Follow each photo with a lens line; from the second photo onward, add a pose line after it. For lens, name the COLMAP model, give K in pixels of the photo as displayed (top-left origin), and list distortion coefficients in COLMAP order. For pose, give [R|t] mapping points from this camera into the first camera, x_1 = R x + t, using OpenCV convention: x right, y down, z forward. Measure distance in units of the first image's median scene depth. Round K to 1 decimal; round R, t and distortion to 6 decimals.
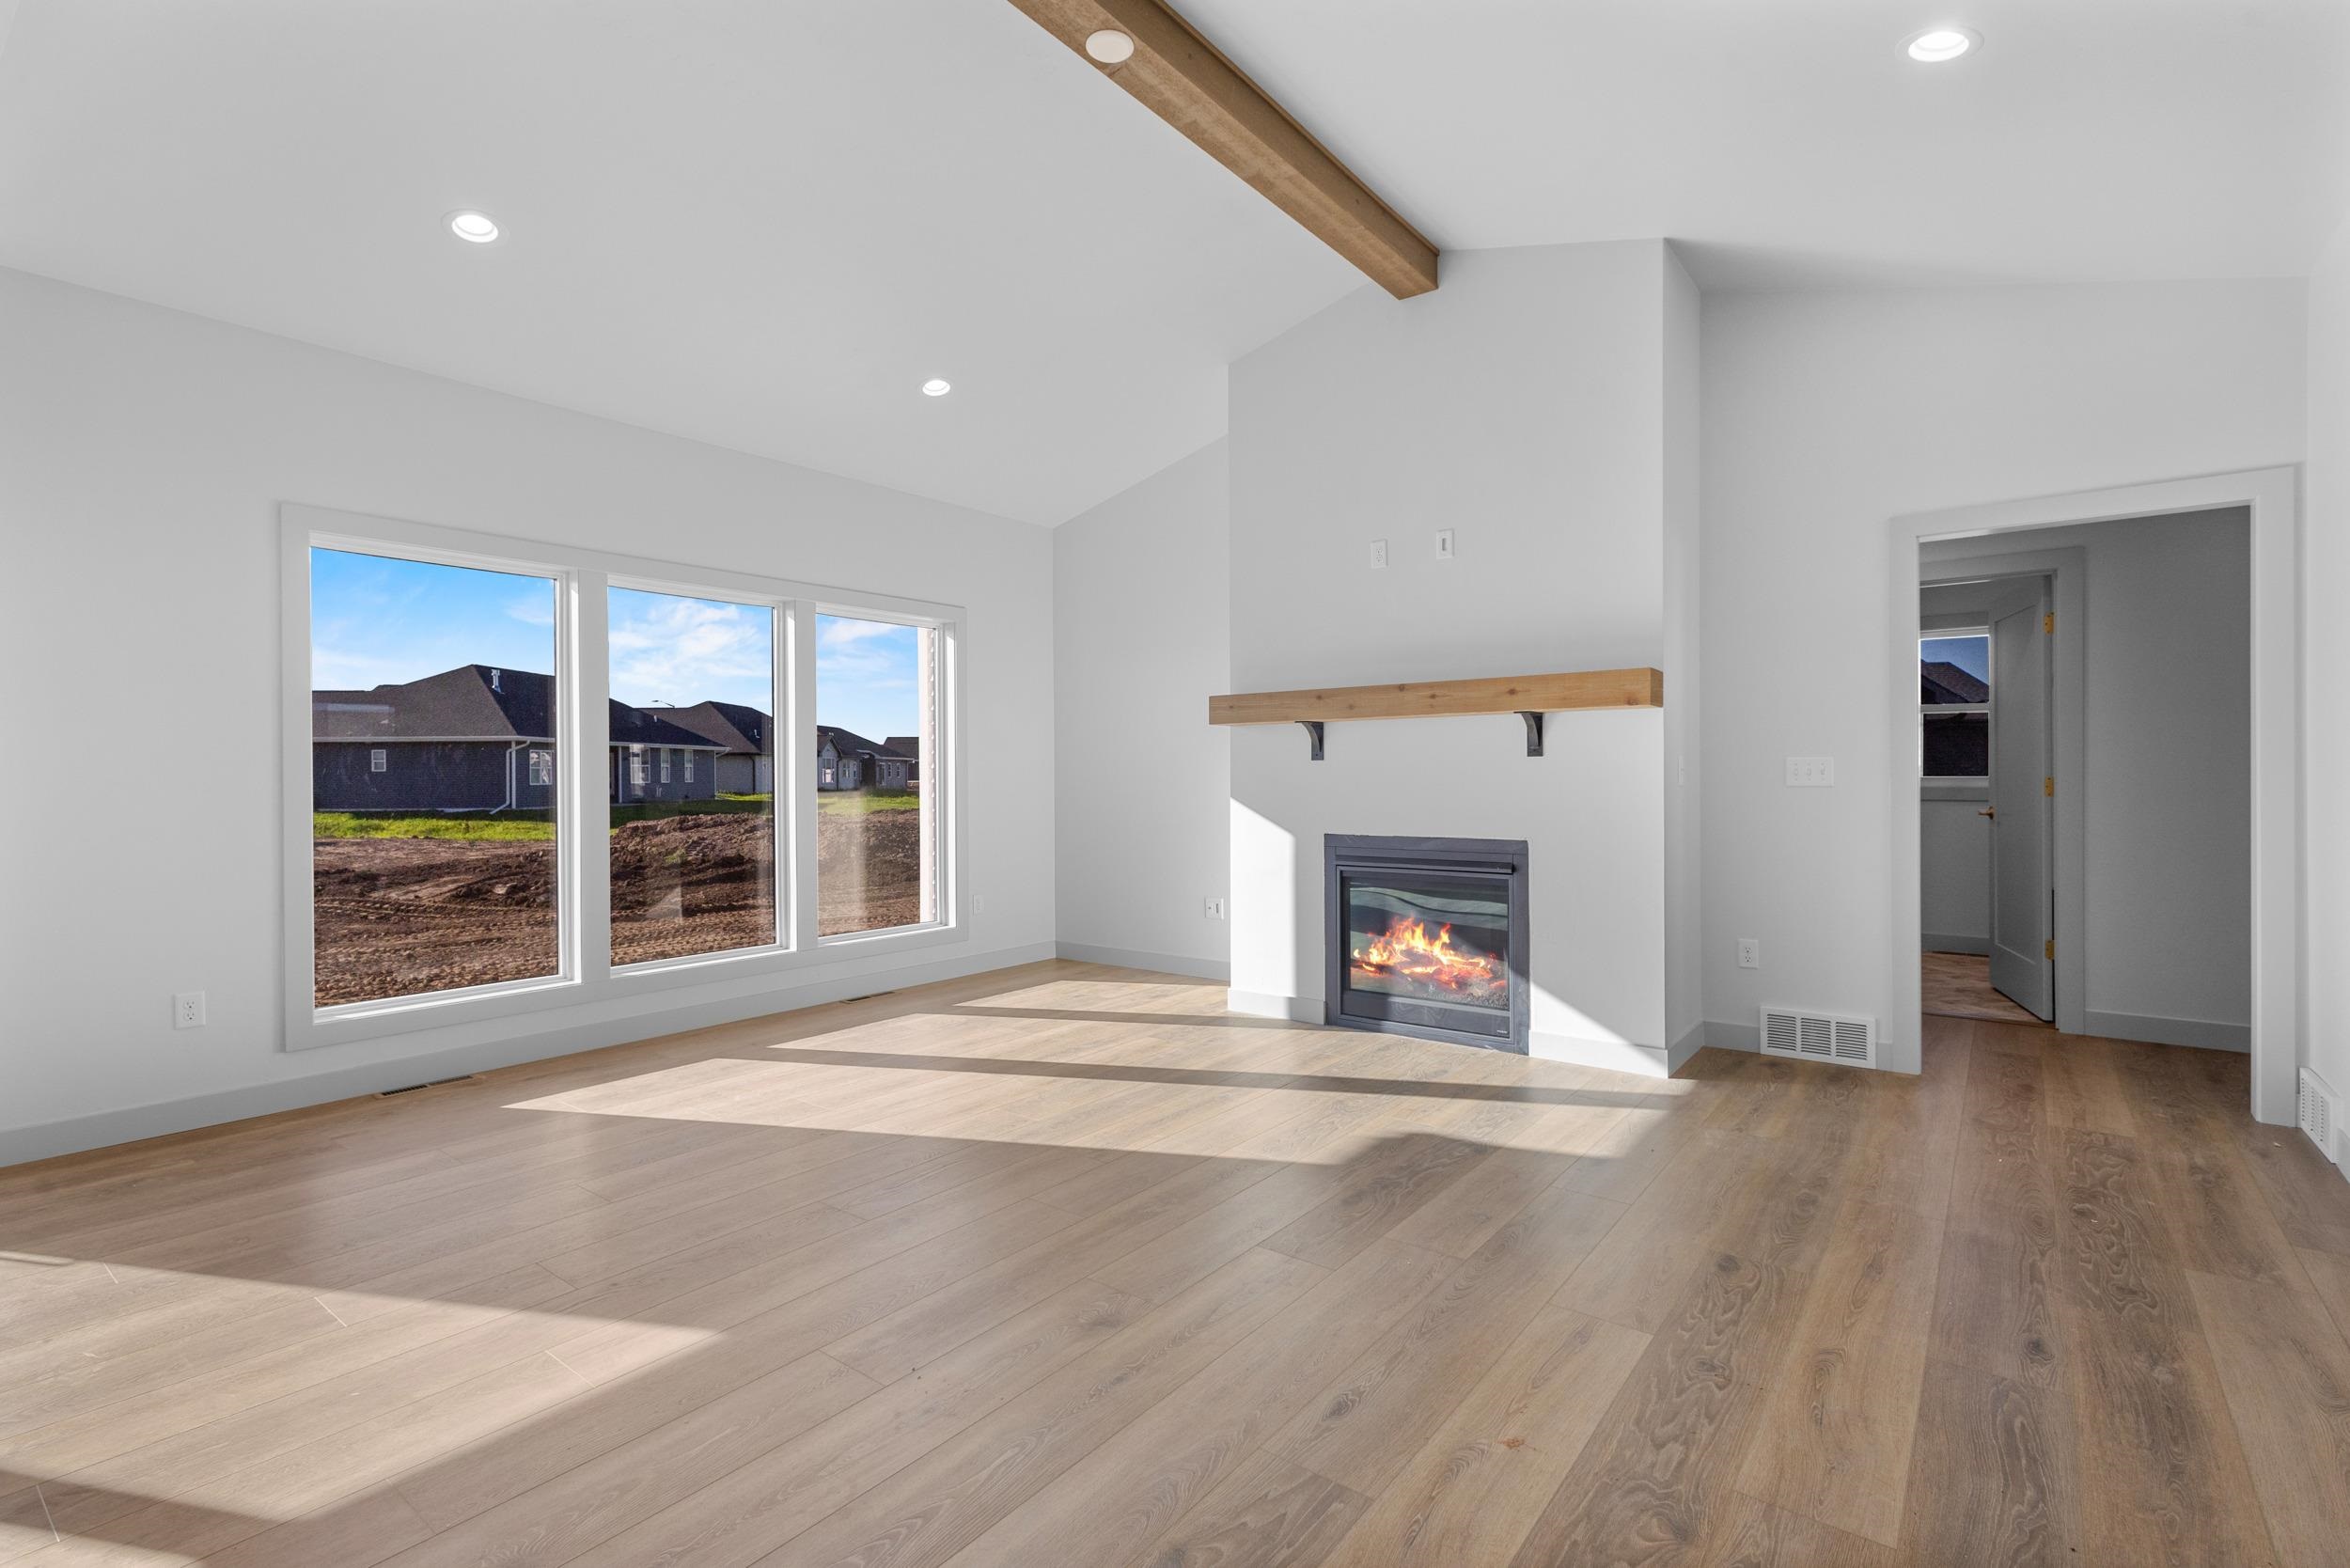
lens RADIAL K [[1088.5, 0, 1175.0], [0, 1088.5, 784.0], [0, 0, 1]] dist [0.008608, -0.000256]
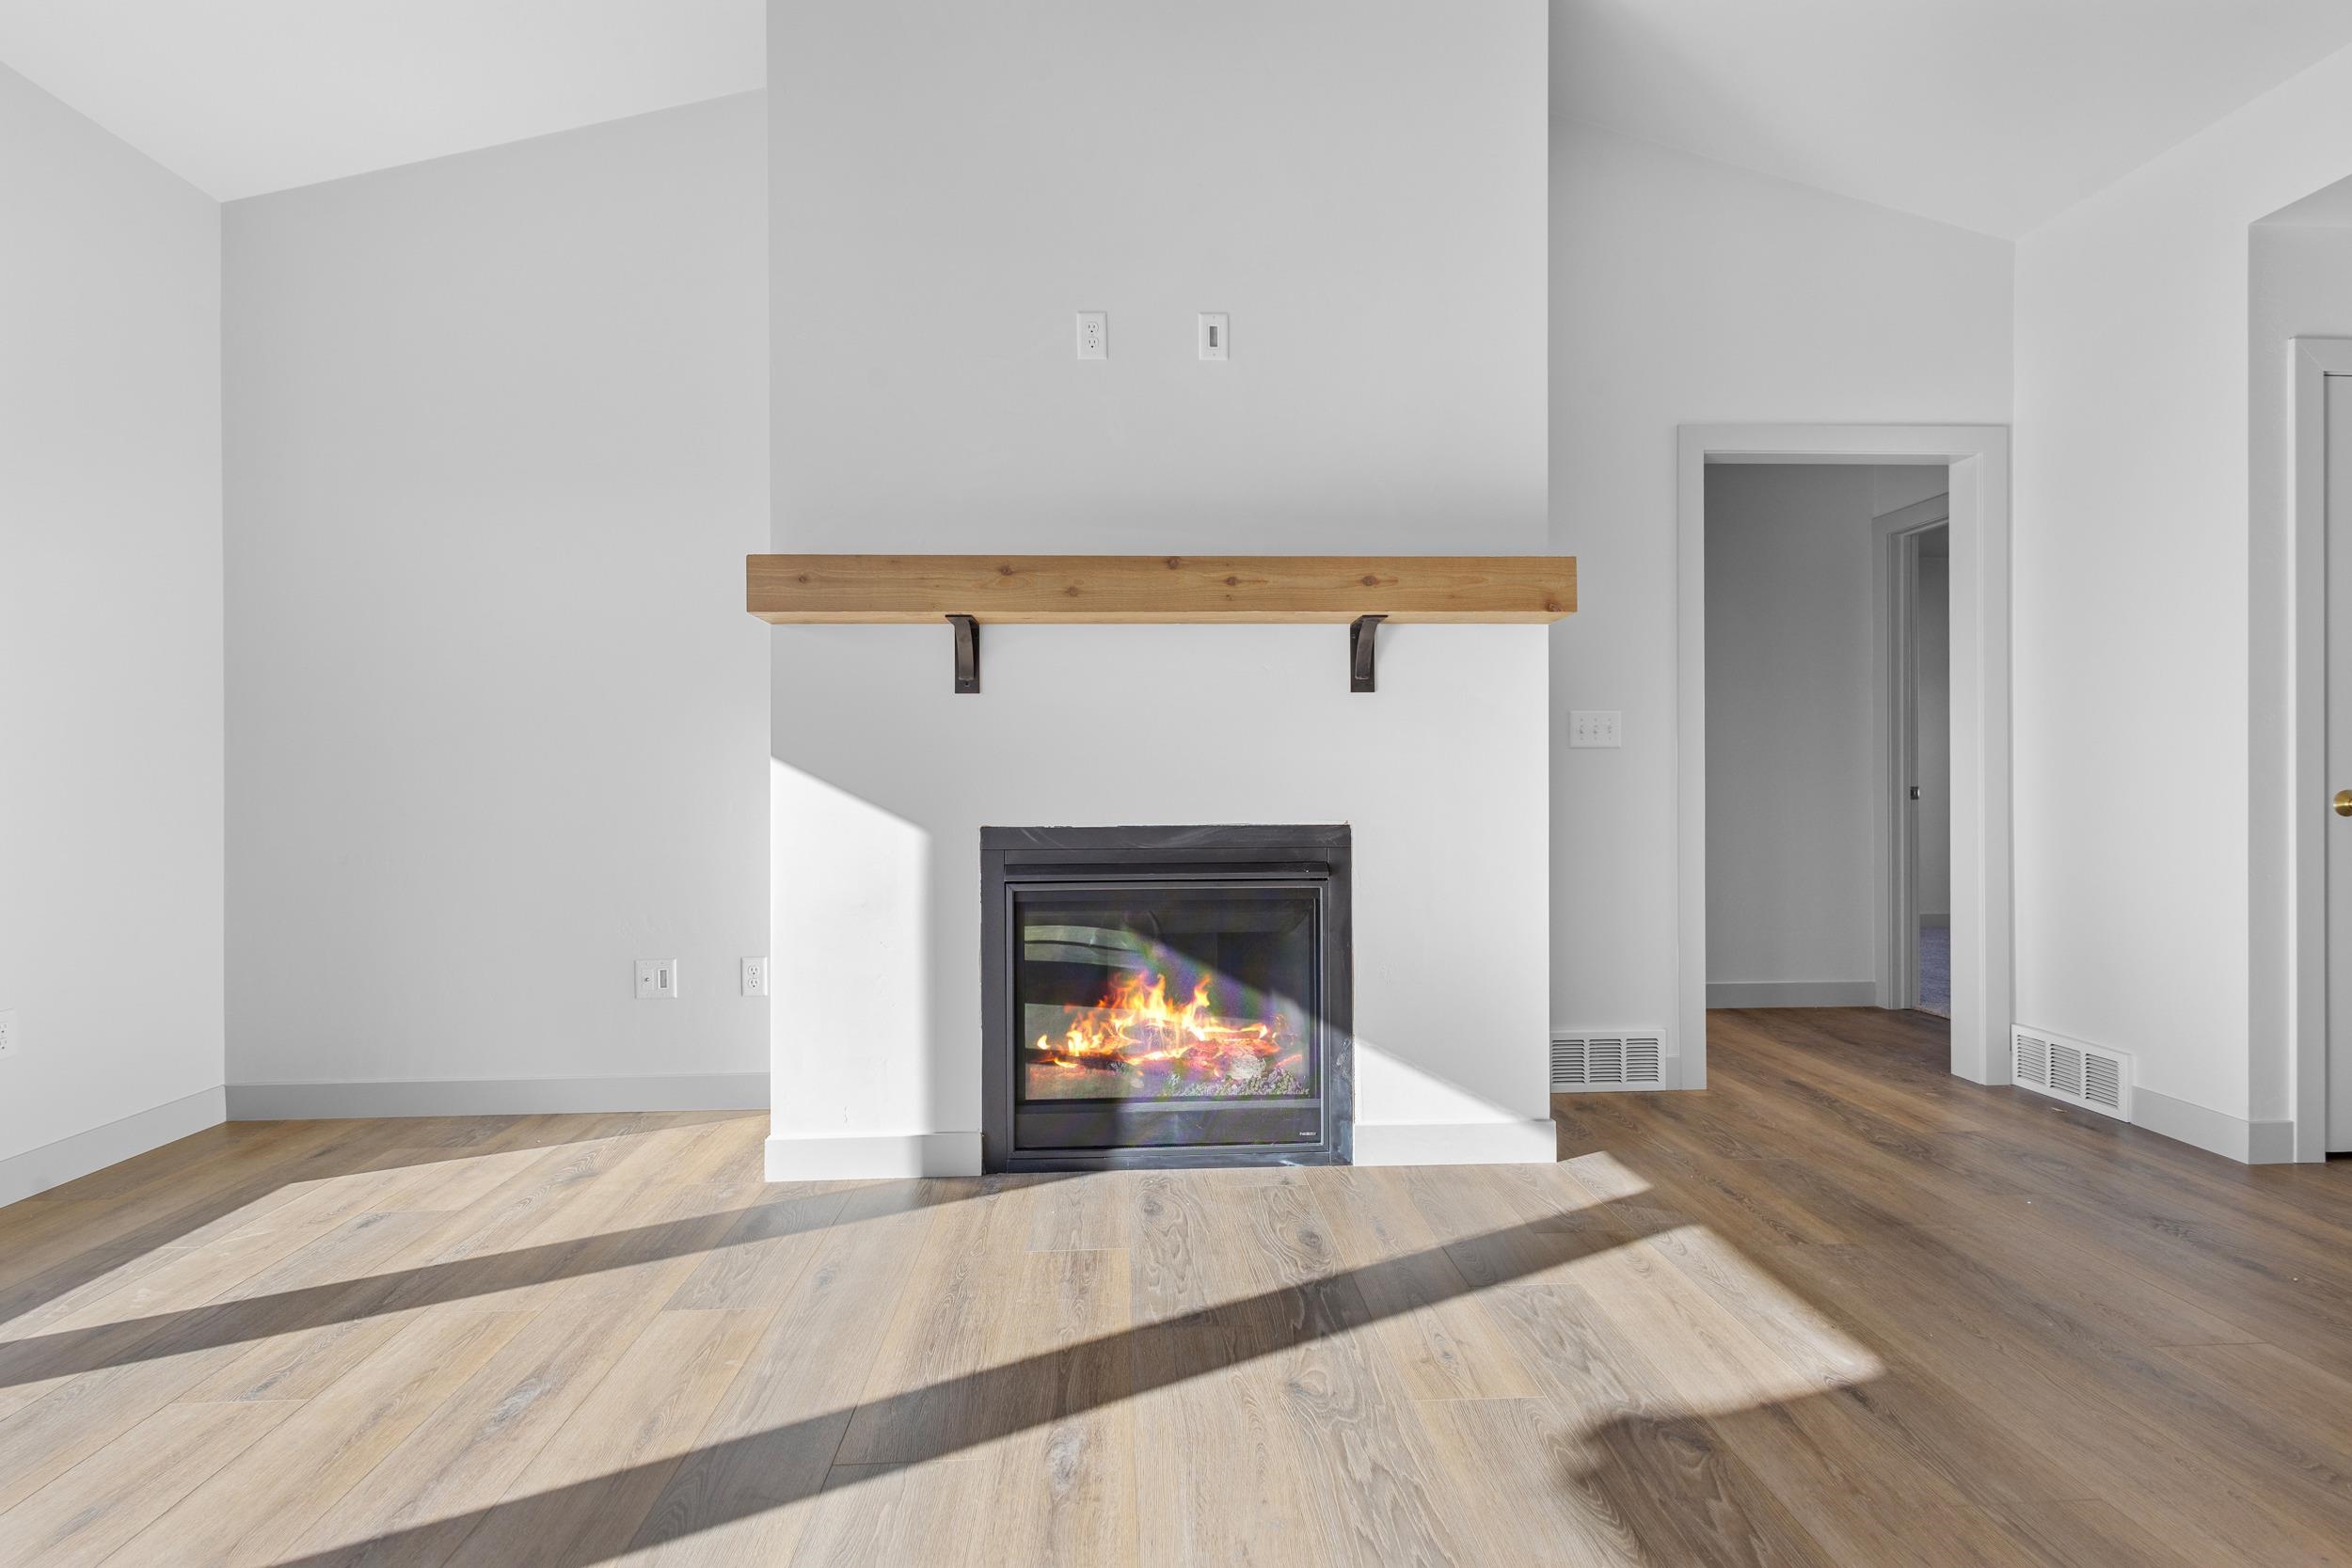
lens RADIAL K [[1081.0, 0, 1175.6], [0, 1081.0, 778.3], [0, 0, 1]] dist [0.003624, -0.000041]
pose [[0.757285, 0.002312, 0.653081, -0.165866], [0.006592, 0.999916, -0.011183, 0.031715], [-0.653052, 0.012774, 0.757206, 0.597970]]
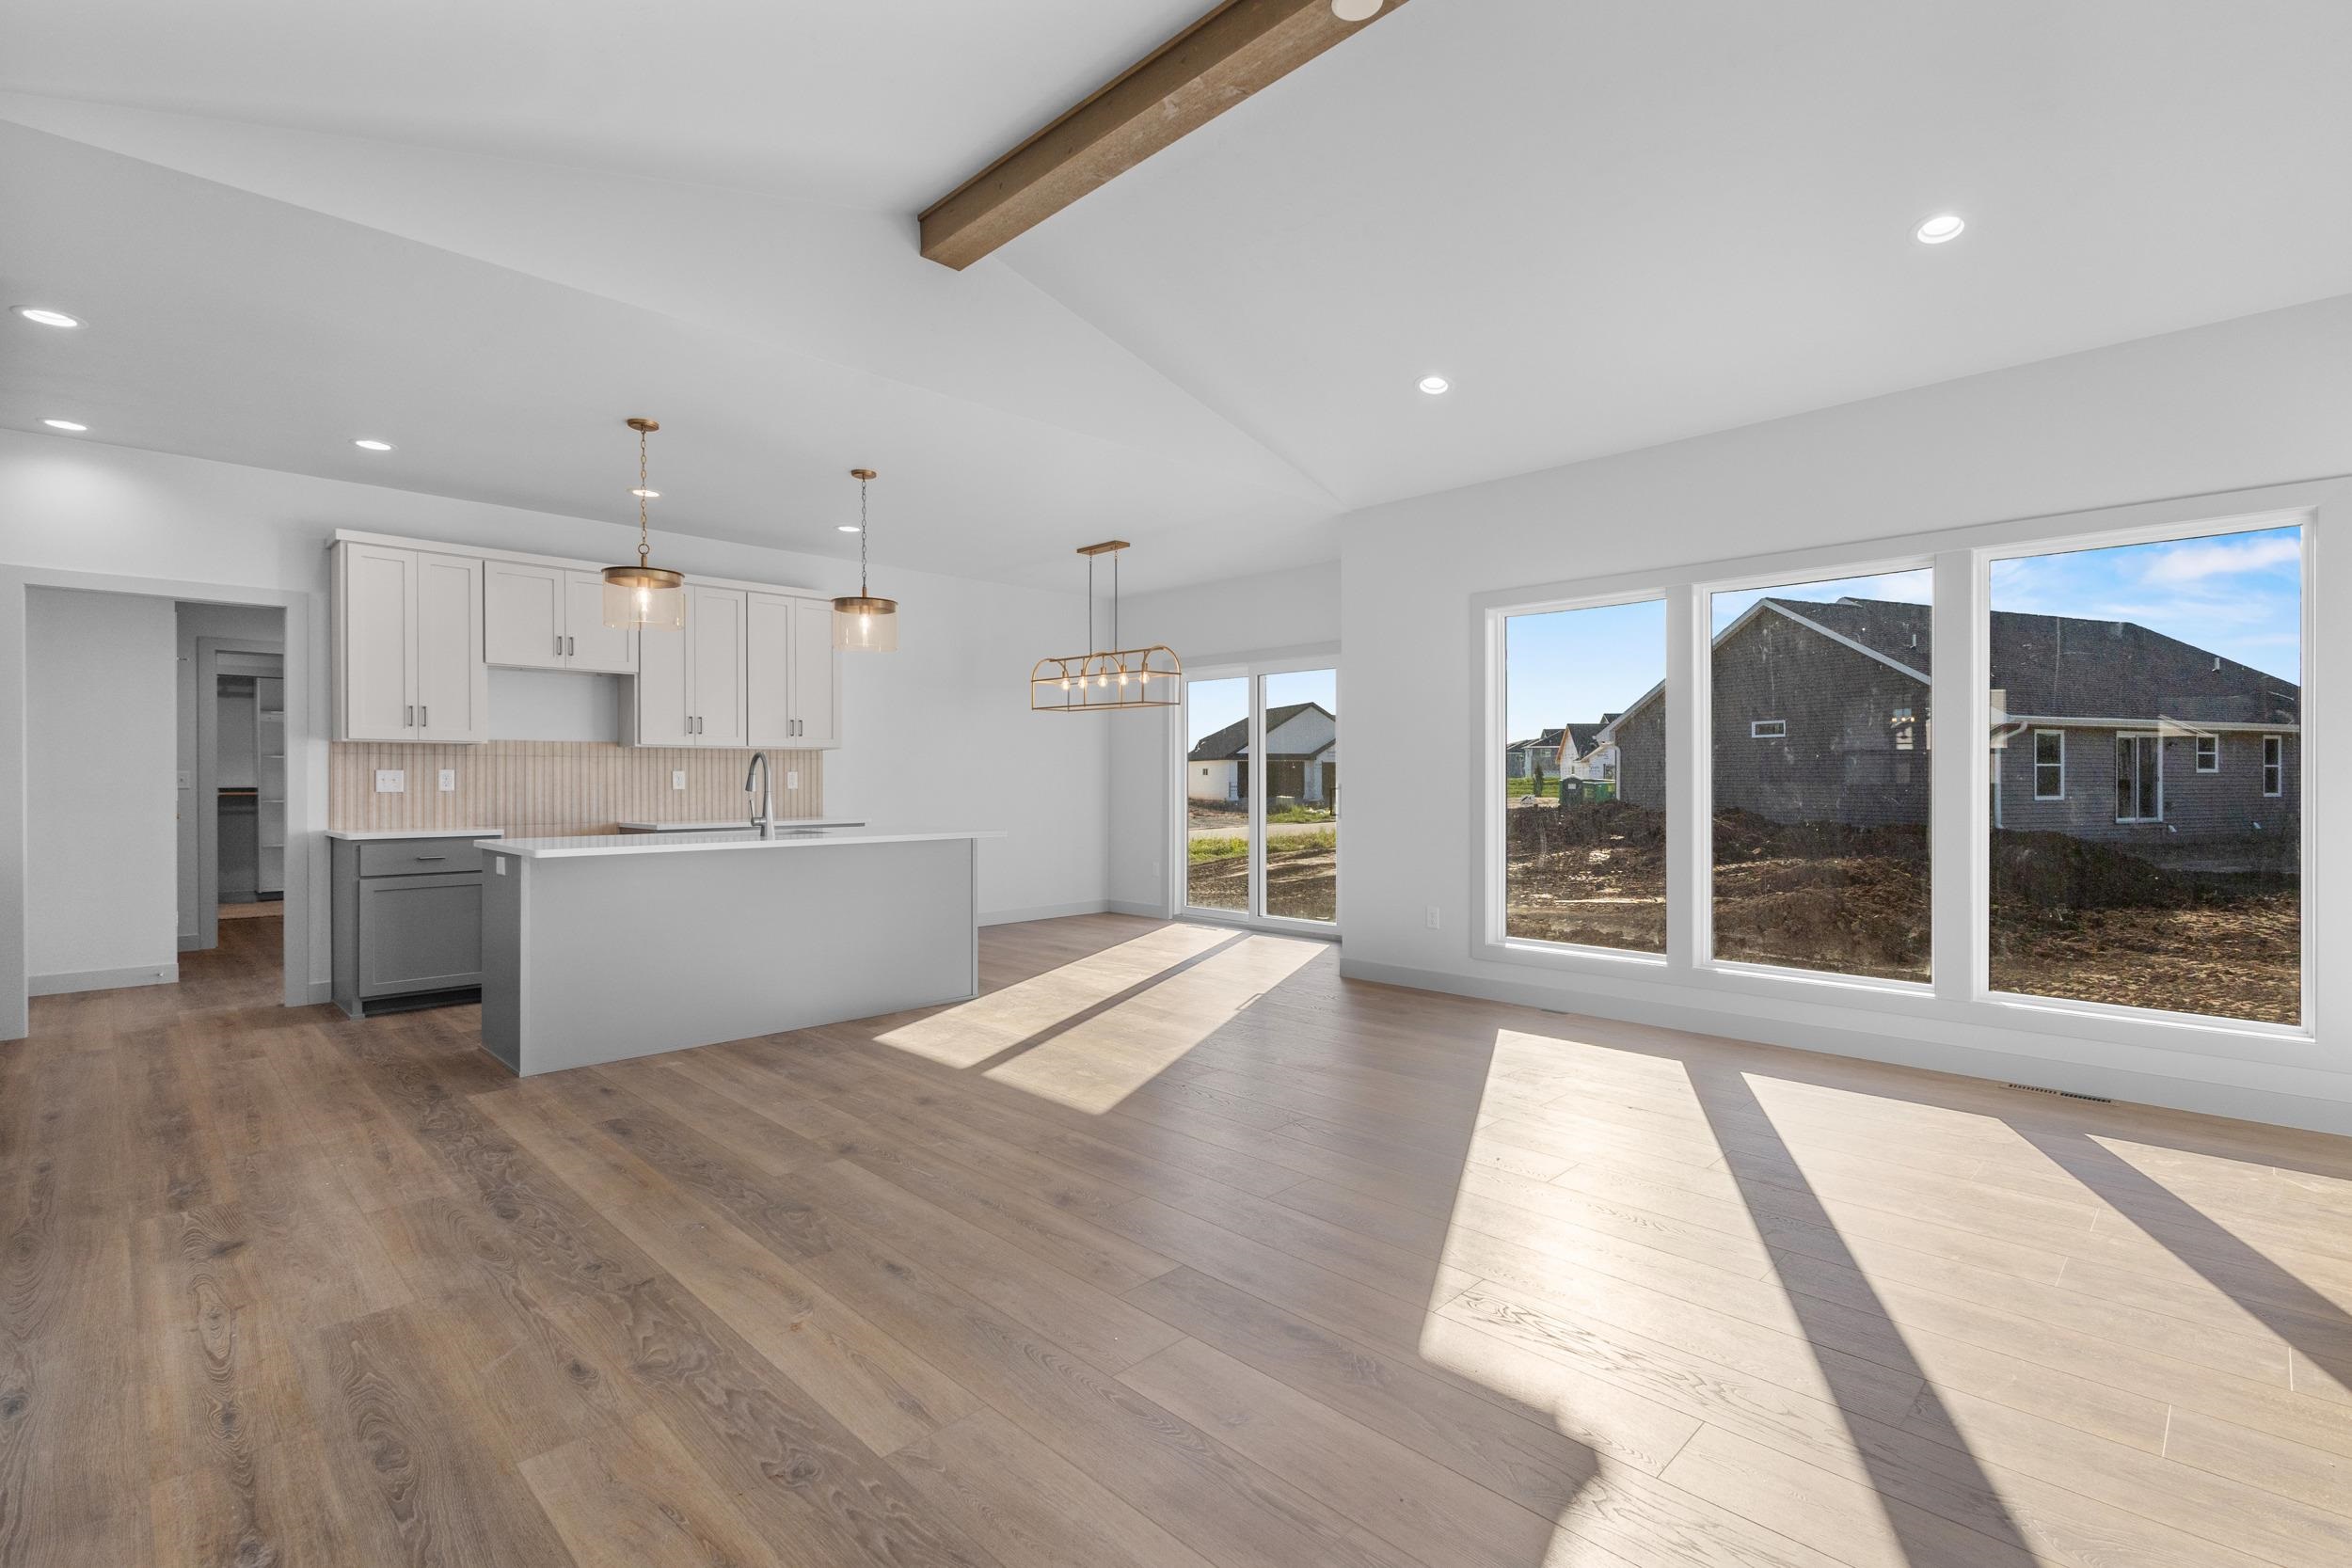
lens RADIAL K [[1063.4, 0, 1176.0], [0, 1063.4, 784.0], [0, 0, 1]] dist [-0.001596, -0.000154]
pose [[-0.124533, 0.010651, -0.992158, 0.624241], [-0.009049, 0.999889, 0.011870, -0.011103], [0.992174, 0.010456, -0.124423, 0.680642]]
